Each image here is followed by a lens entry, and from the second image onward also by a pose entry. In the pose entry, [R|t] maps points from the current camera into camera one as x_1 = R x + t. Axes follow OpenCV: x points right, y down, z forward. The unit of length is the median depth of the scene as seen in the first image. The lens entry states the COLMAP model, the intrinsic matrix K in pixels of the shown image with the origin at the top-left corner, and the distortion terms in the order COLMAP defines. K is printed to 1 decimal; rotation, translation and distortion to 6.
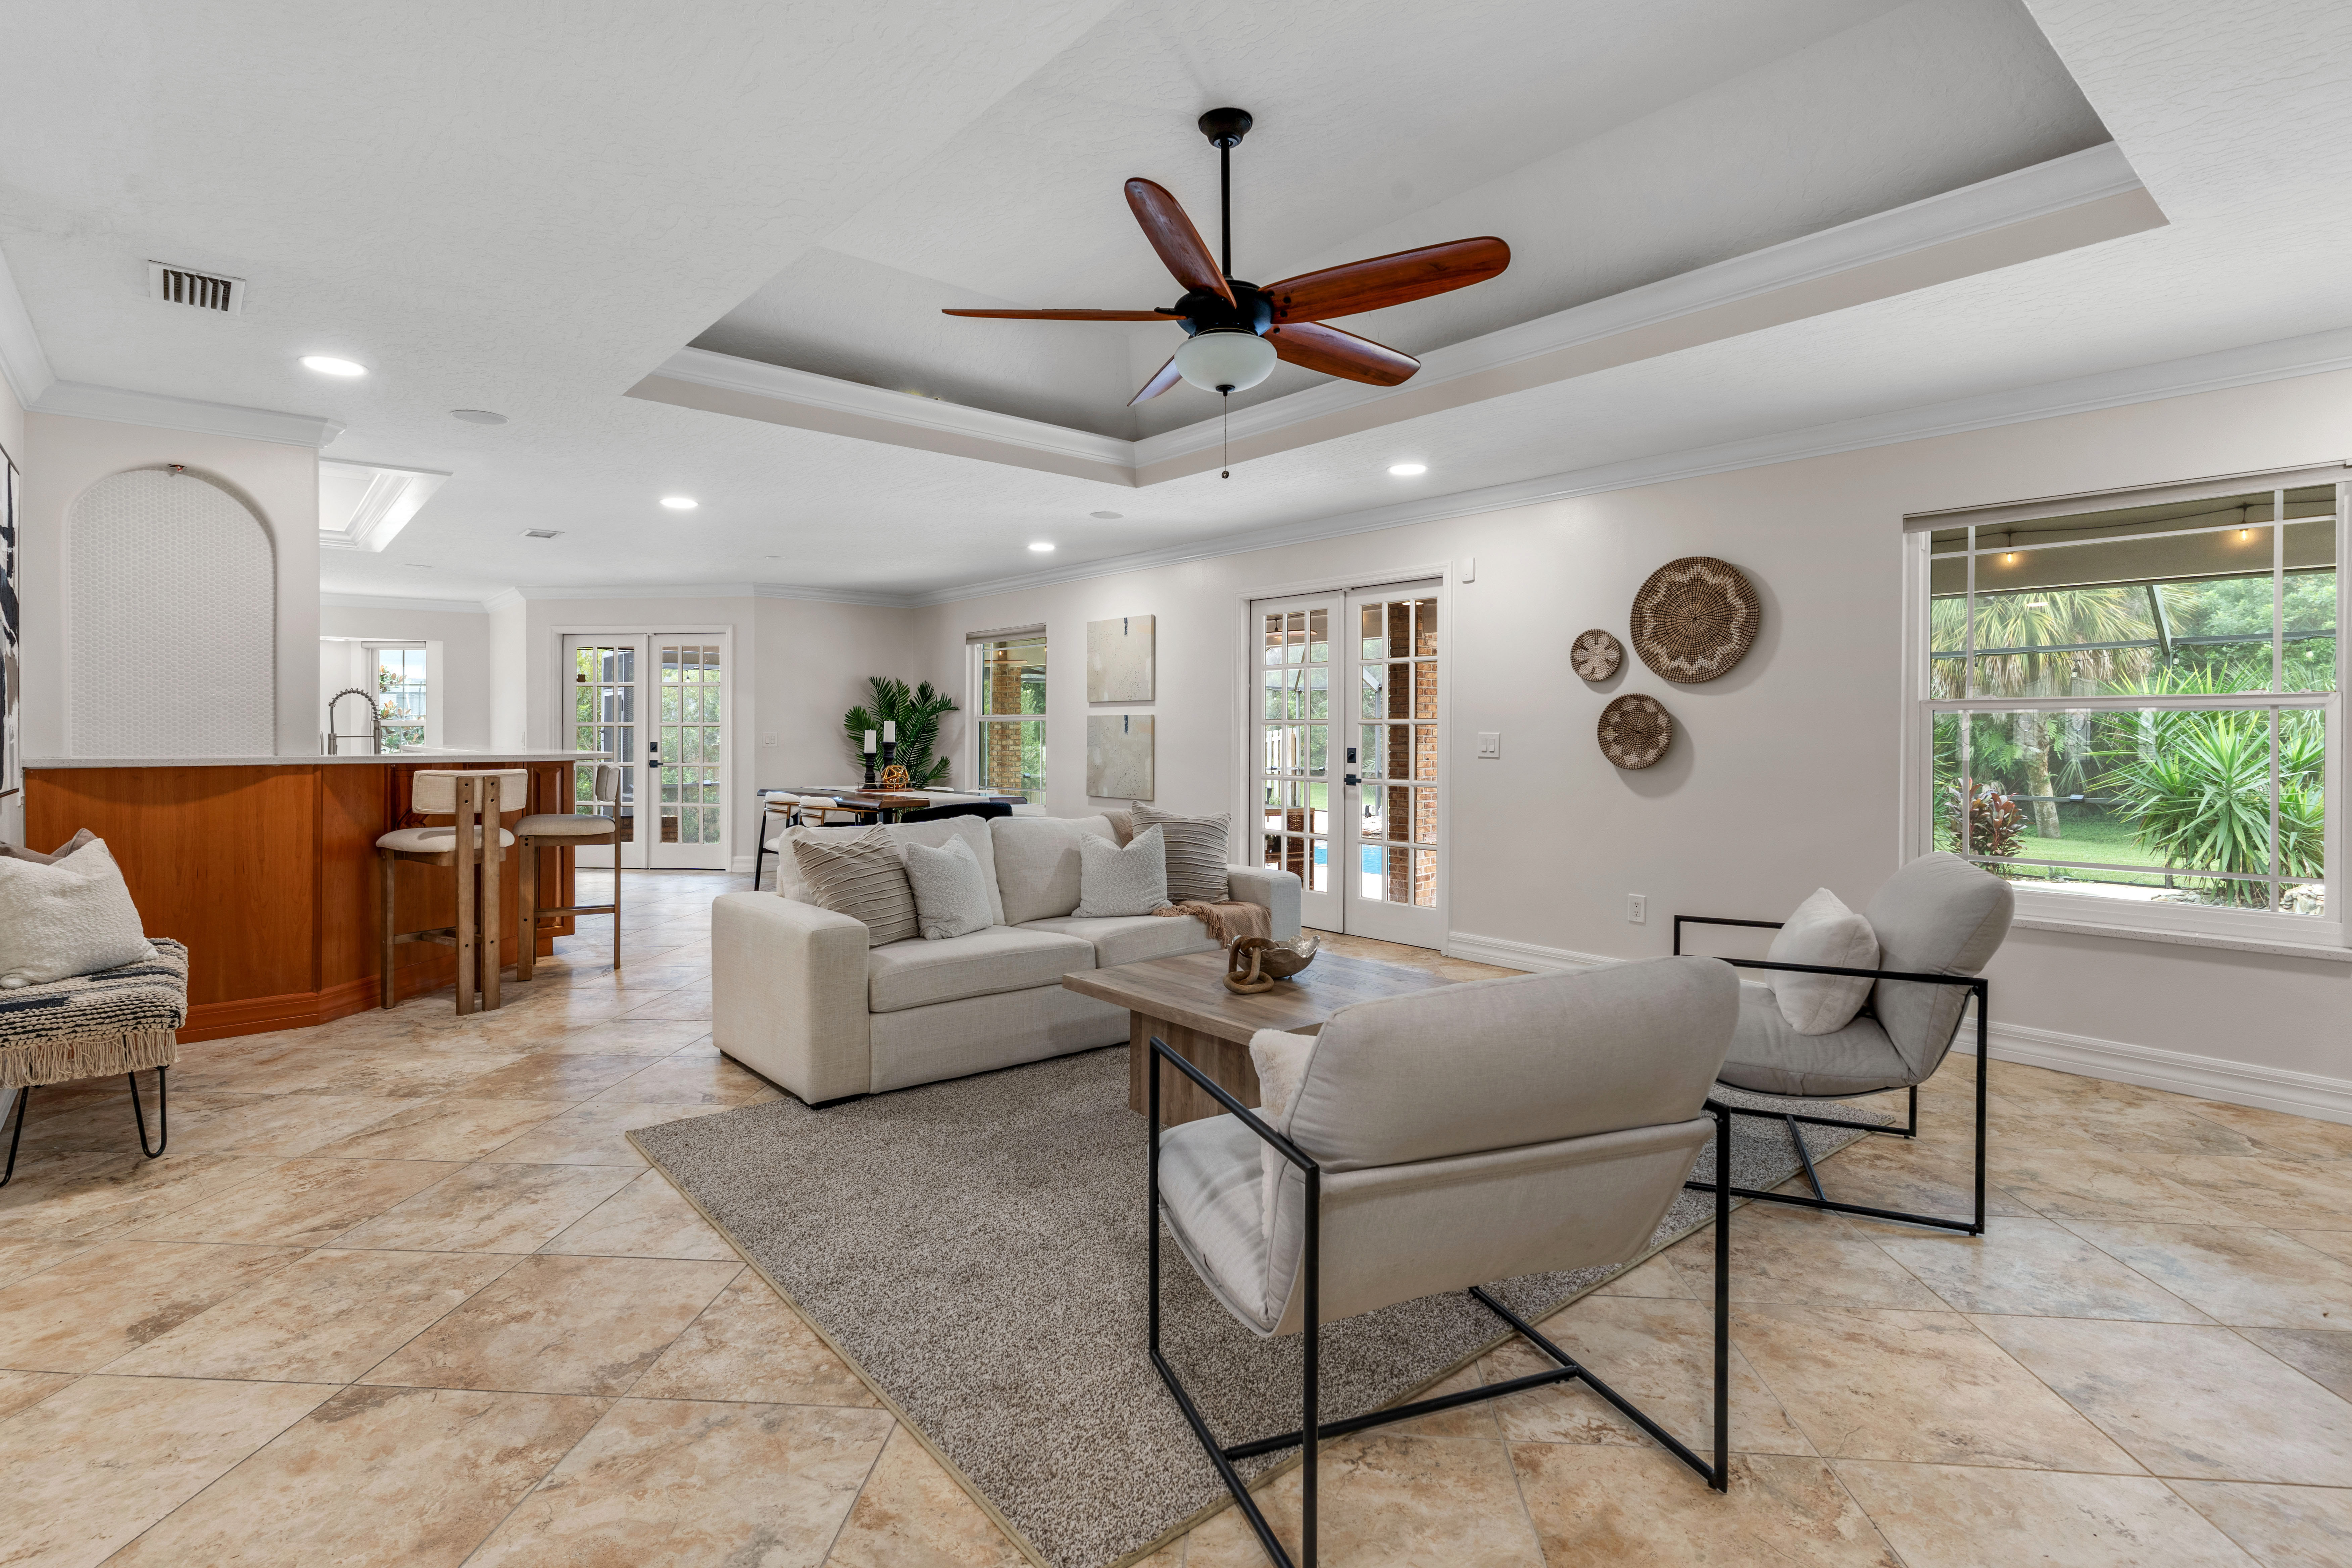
lens RADIAL K [[1120.0, 0, 1173.6], [0, 1120.0, 746.8], [0, 0, 1]] dist [0.005387, -0.001178]
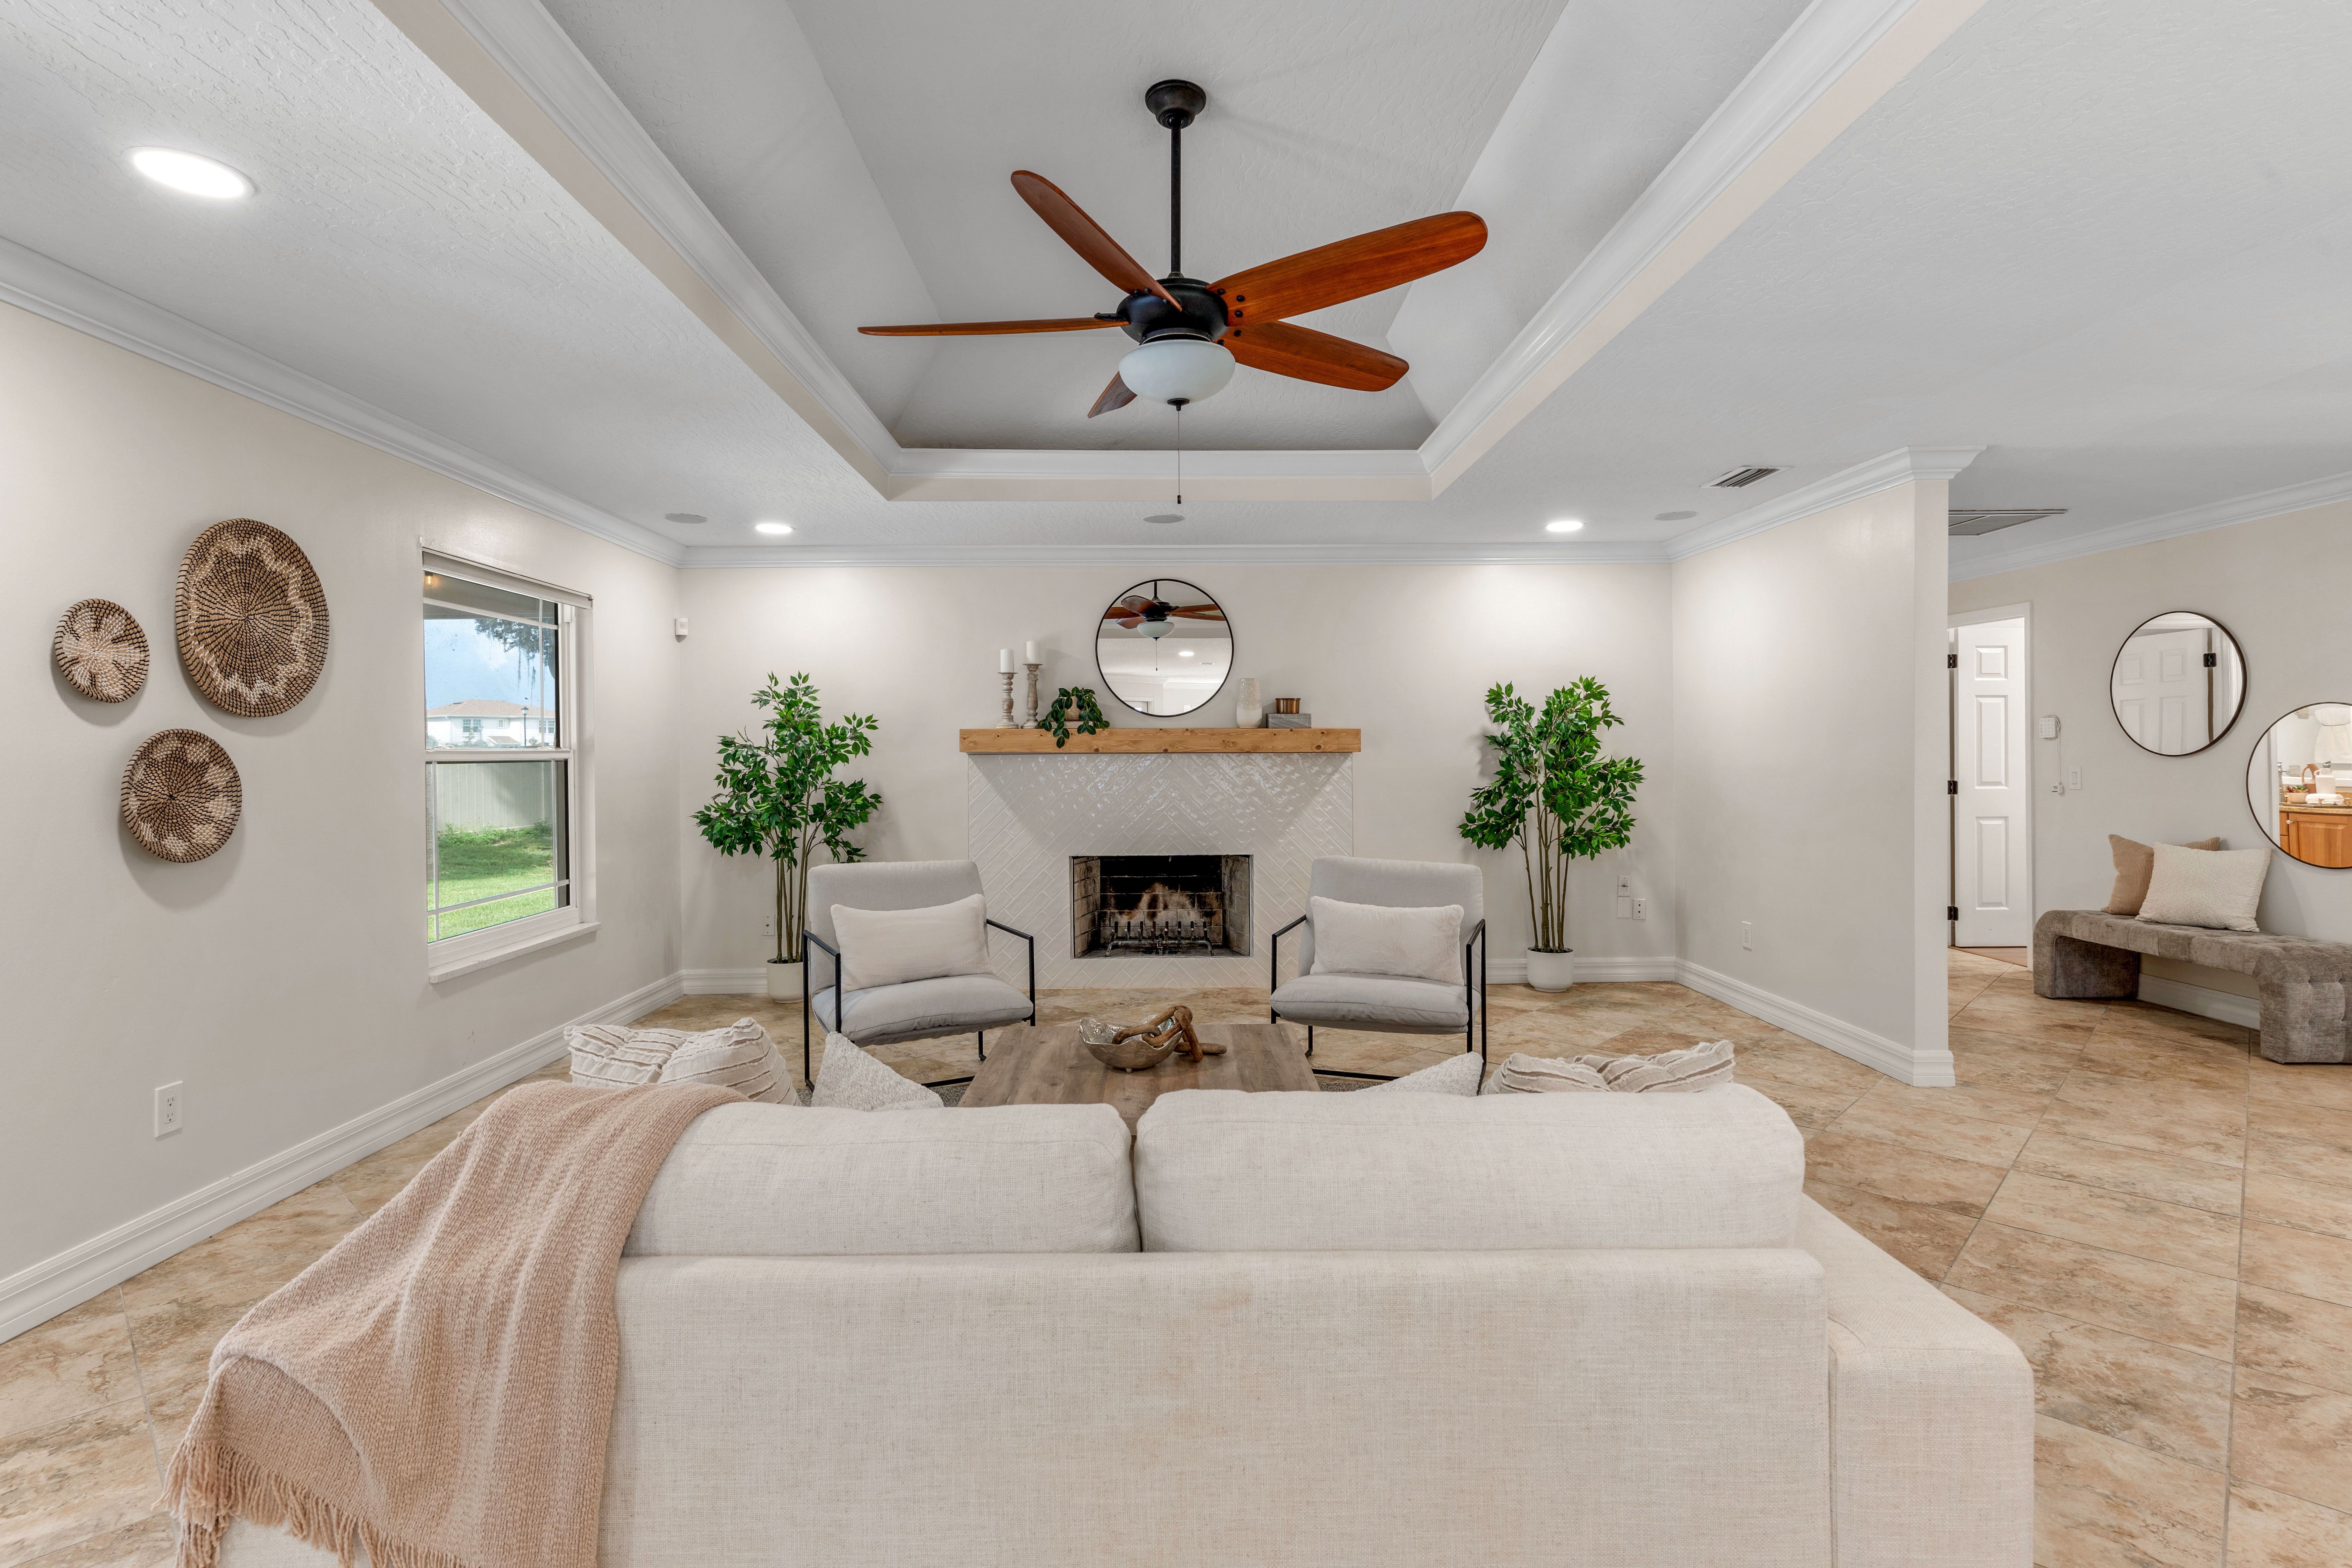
lens RADIAL K [[1120.0, 0, 1168.1], [0, 1120.0, 760.2], [0, 0, 1]] dist [0.005387, -0.001178]
pose [[-0.764761, -0.002053, 0.644311, -0.363228], [0.013011, 0.999742, 0.018629, -0.038186], [-0.644183, 0.022630, -0.764537, 1.188210]]
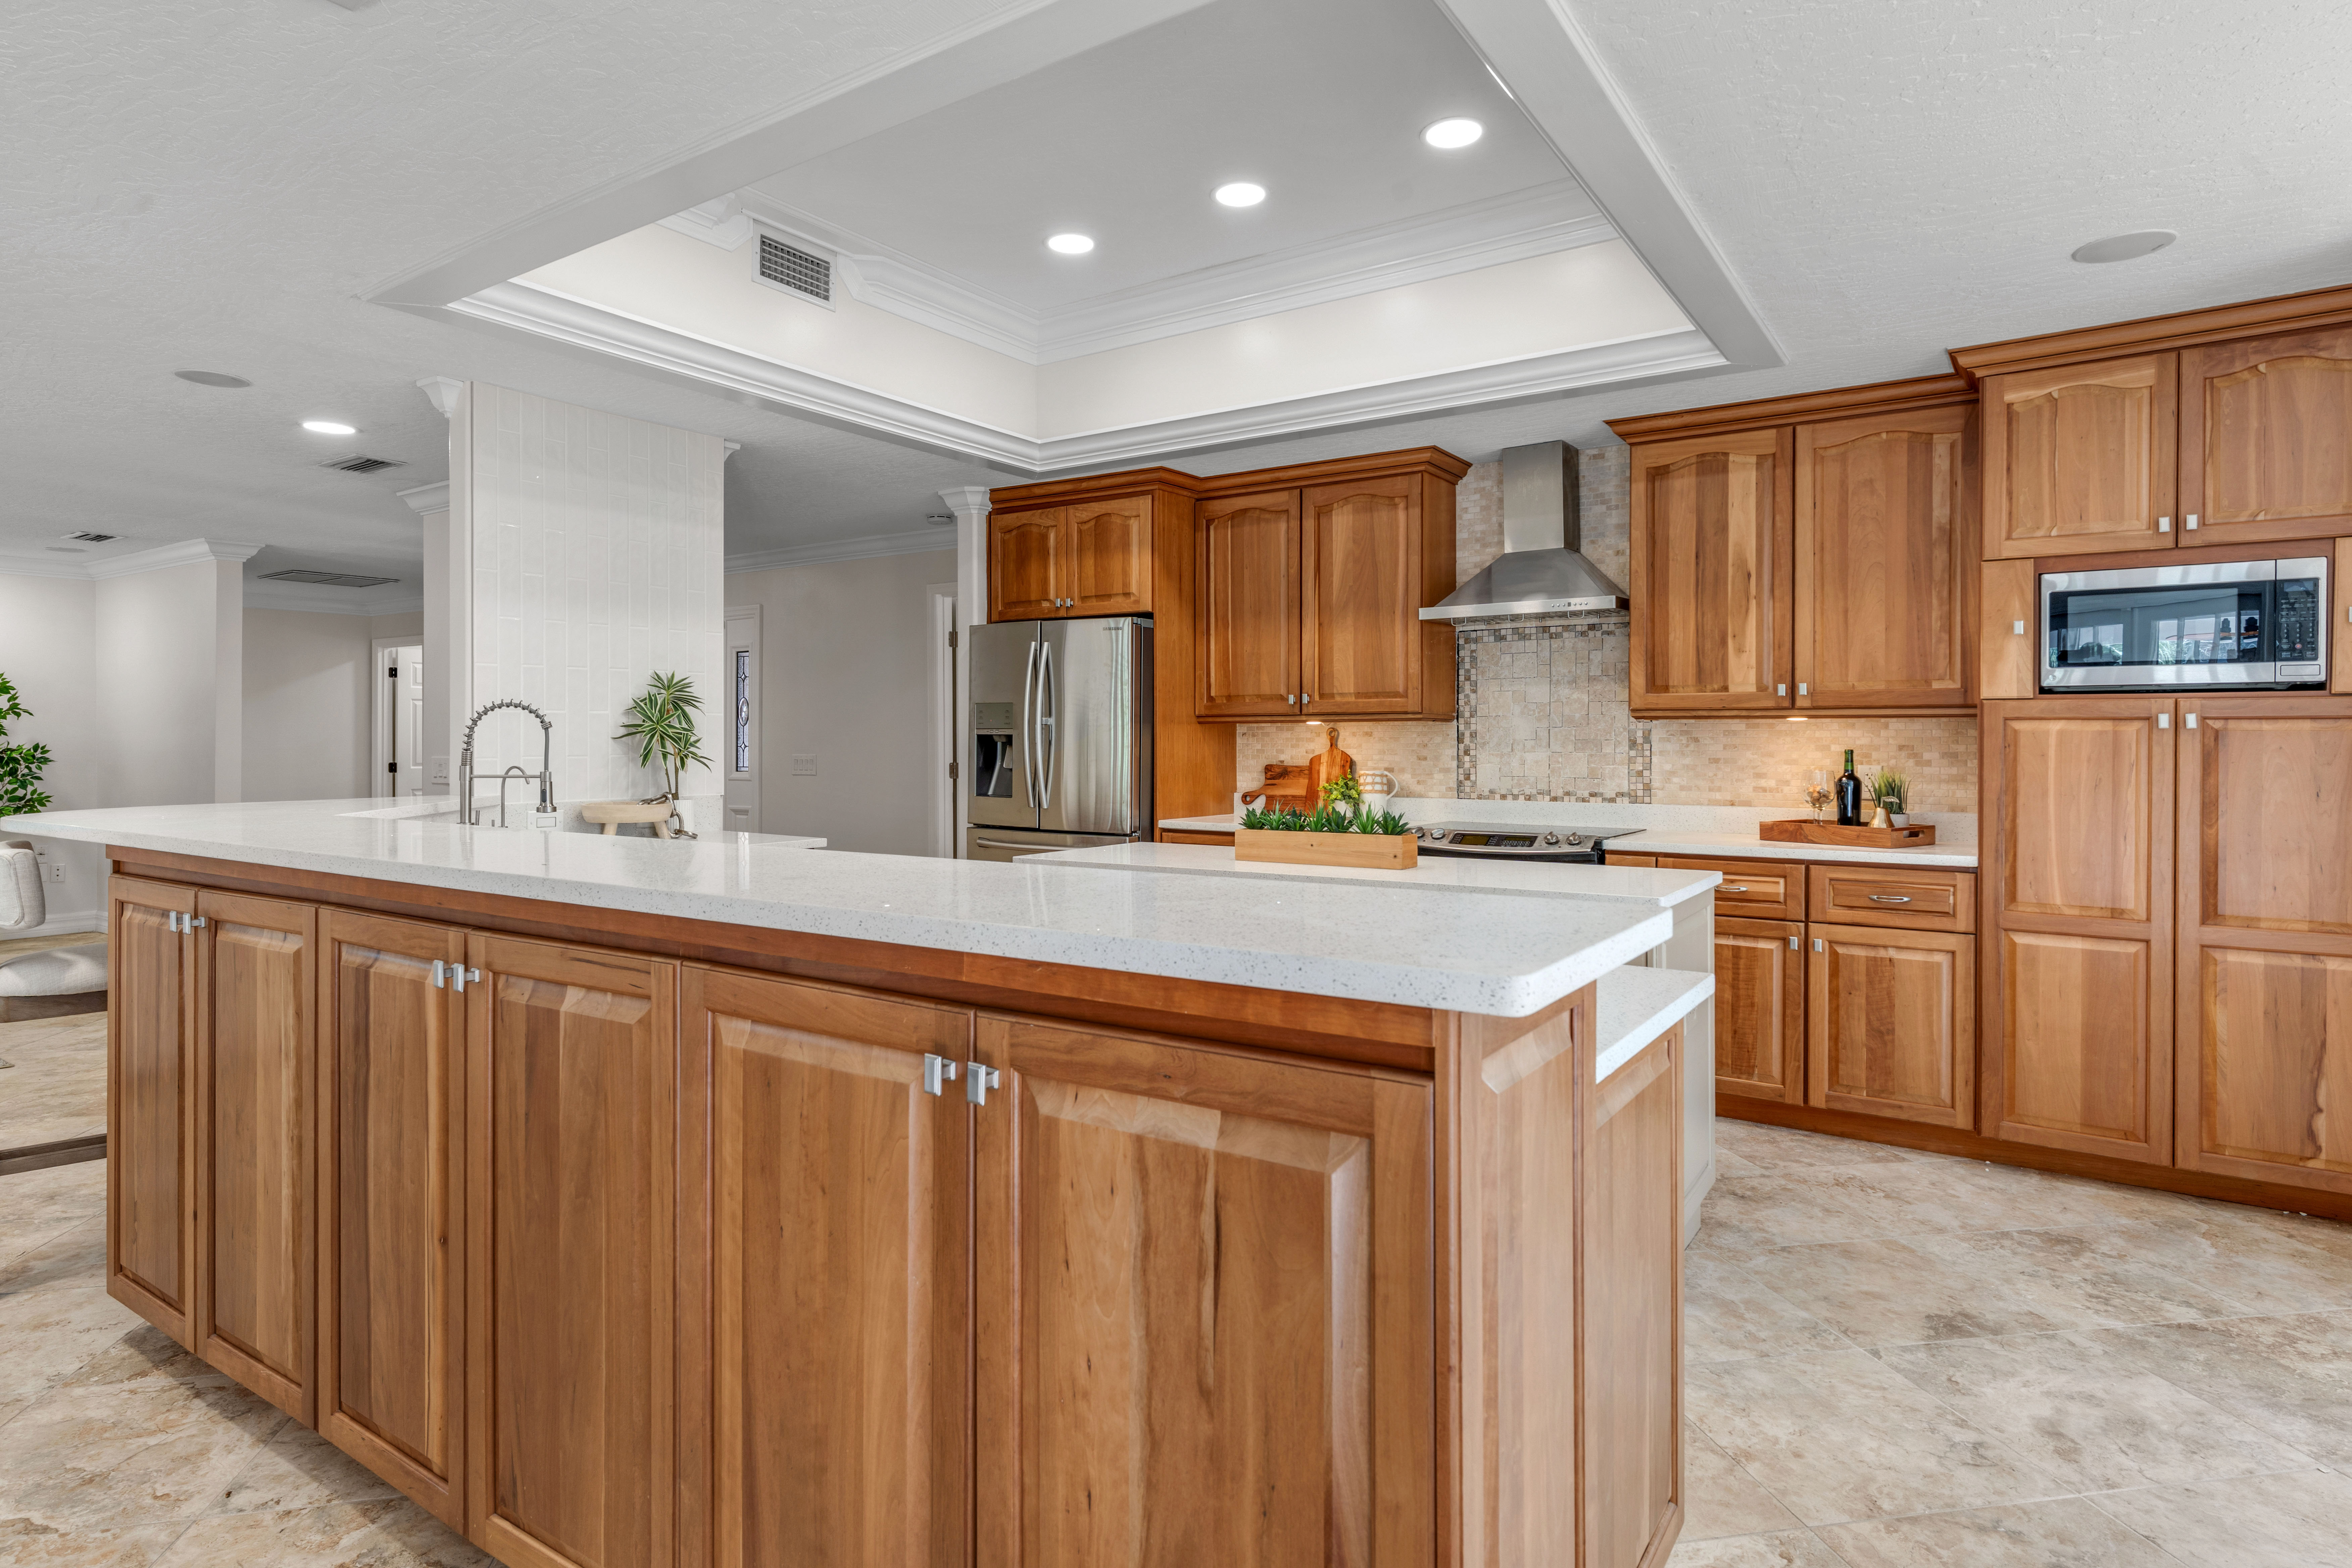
lens RADIAL K [[1261.4, 0, 1174.4], [0, 1261.4, 741.7], [0, 0, 1]] dist [0.006451, 0.000061]
pose [[-0.967679, -0.001510, -0.252180, -0.969822], [-0.004899, 0.999906, 0.012813, -0.041735], [0.252137, 0.013635, -0.967596, 1.884534]]
